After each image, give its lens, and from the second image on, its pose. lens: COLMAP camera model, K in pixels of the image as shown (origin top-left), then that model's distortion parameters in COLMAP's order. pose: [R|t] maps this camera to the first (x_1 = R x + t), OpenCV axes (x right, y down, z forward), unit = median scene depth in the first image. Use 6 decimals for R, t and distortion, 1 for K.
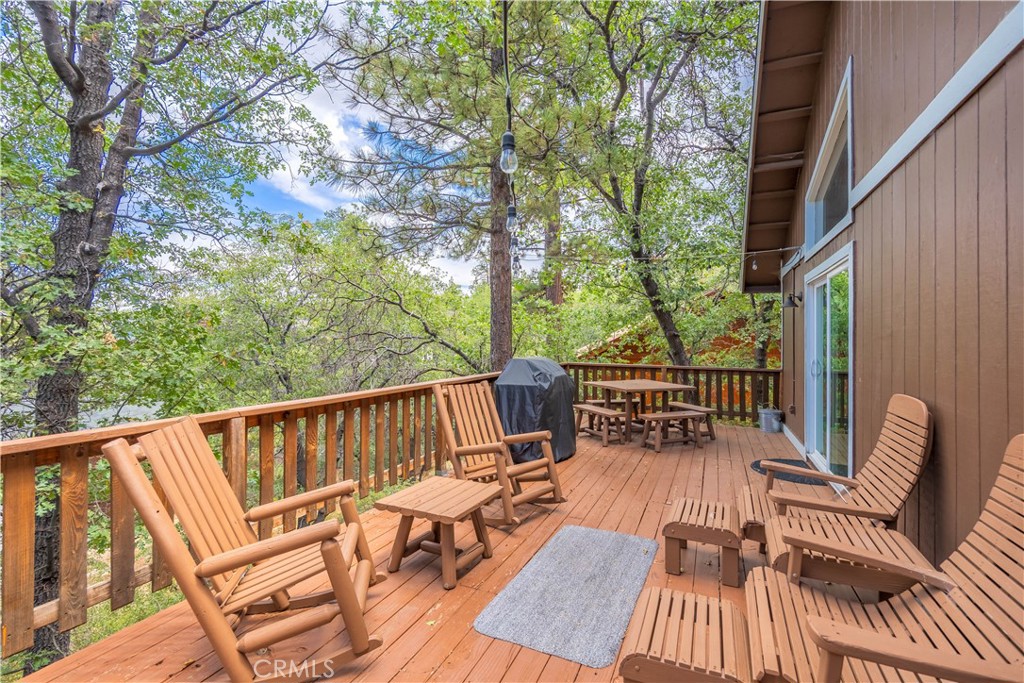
lens RADIAL K [[469.2, 0, 517.2], [0, 469.2, 332.5], [0, 0, 1]] dist [0.000943, 0.000073]
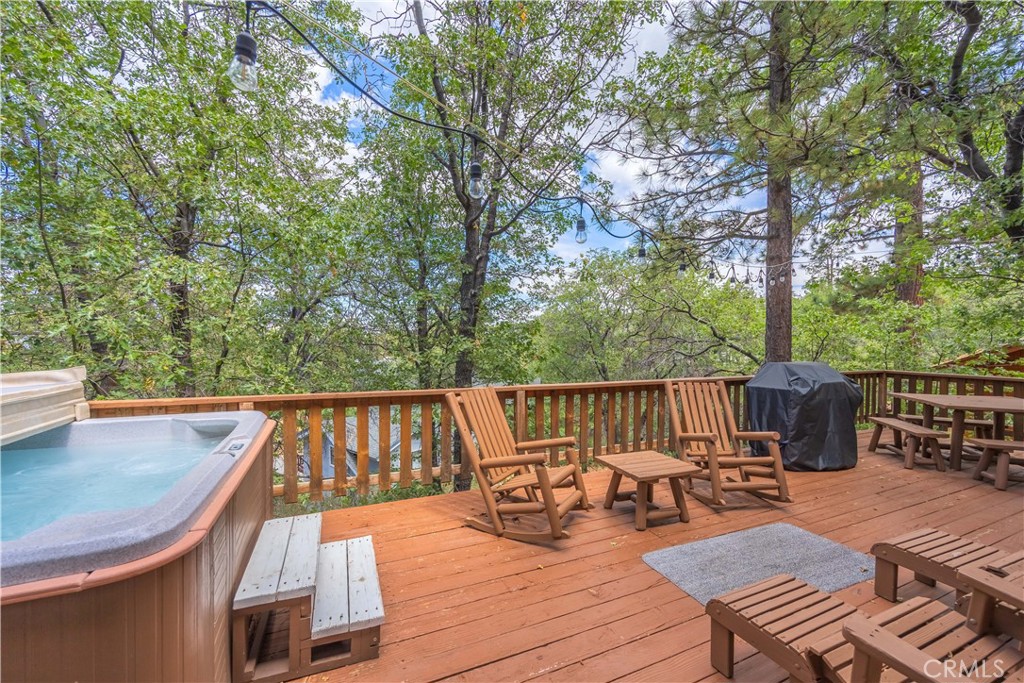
lens RADIAL K [[410.3, 0, 512.6], [0, 410.3, 347.2], [0, 0, 1]] dist [0.001113, 0.000252]
pose [[0.737743, 0.011249, -0.674988, 0.252379], [0.007866, 0.999650, 0.025257, -0.007267], [0.675036, -0.023943, 0.737396, -0.067201]]
